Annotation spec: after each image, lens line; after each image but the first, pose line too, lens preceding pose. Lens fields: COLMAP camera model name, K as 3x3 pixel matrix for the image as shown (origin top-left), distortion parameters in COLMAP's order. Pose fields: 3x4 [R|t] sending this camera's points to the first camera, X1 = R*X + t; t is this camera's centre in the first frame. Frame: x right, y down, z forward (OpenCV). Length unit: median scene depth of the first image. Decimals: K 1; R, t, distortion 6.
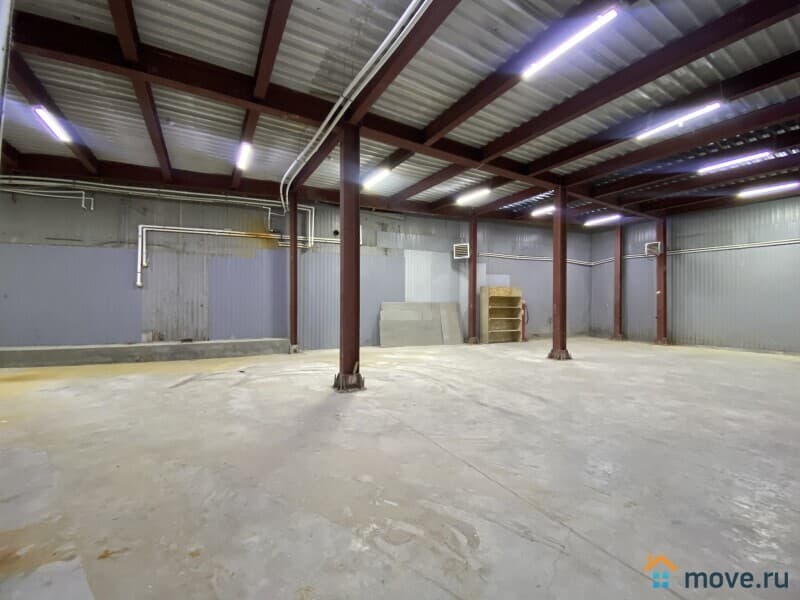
lens RADIAL K [[326.9, 0, 412.3], [0, 326.9, 295.4], [0, 0, 1]] dist [0.011654, -0.013892]
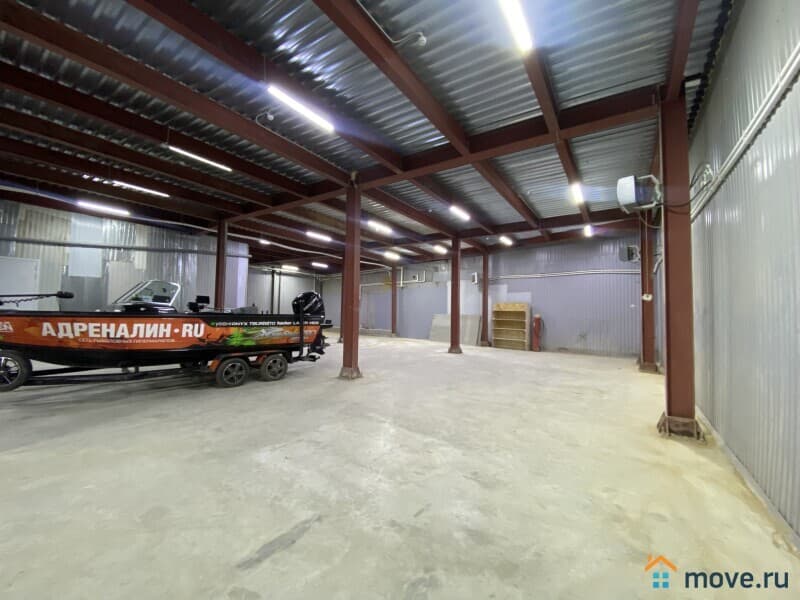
lens RADIAL K [[326.9, 0, 403.1], [0, 326.9, 300.3], [0, 0, 1]] dist [0.011654, -0.013892]
pose [[0.408455, -0.033589, -0.912160, 1.354186], [-0.003627, 0.999255, -0.038421, 0.012630], [0.912771, 0.019001, 0.408029, 0.169353]]
